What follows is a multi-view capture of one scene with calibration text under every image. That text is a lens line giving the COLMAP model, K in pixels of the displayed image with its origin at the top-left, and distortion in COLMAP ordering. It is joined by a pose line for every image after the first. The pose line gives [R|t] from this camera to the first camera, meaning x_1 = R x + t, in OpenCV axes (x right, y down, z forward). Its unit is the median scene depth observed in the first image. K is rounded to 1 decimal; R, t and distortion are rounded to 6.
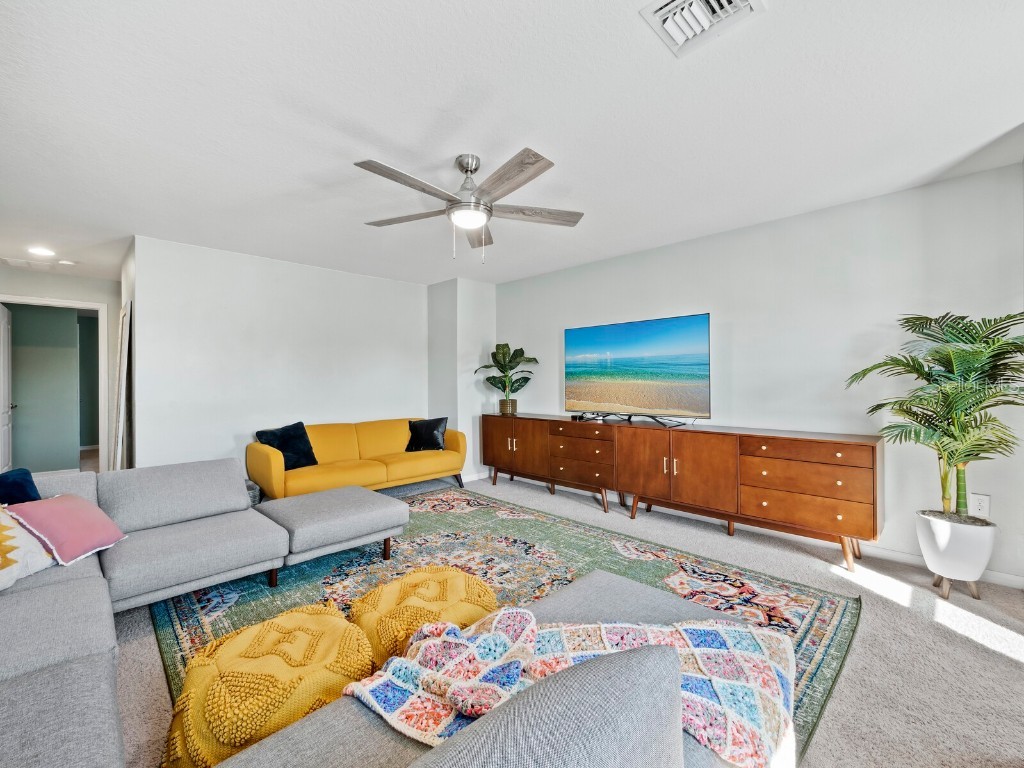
lens RADIAL K [[435.1, 0, 508.5], [0, 435.1, 386.5], [0, 0, 1]] dist [-0.003089, -0.000397]
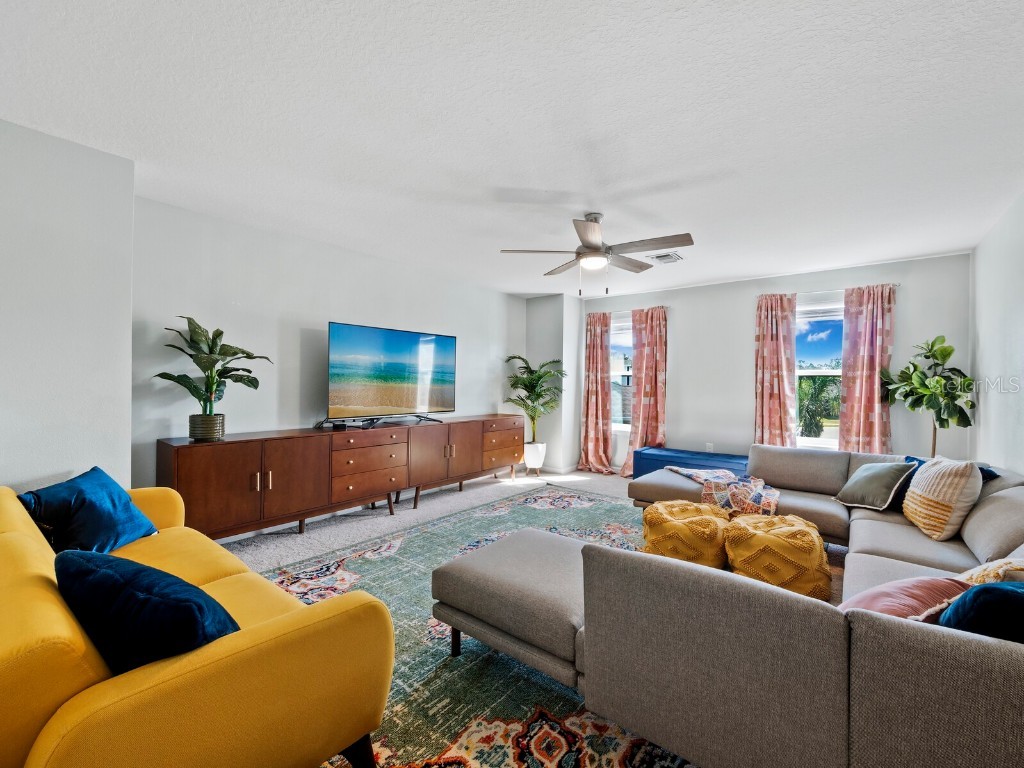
lens RADIAL K [[435.1, 0, 508.1], [0, 435.1, 382.5], [0, 0, 1]] dist [-0.003089, -0.000397]
pose [[-0.110673, 0.014653, 0.993749, -0.865396], [0.011605, 0.999842, -0.013451, 0.000082], [-0.993789, 0.010044, -0.110826, 0.906525]]
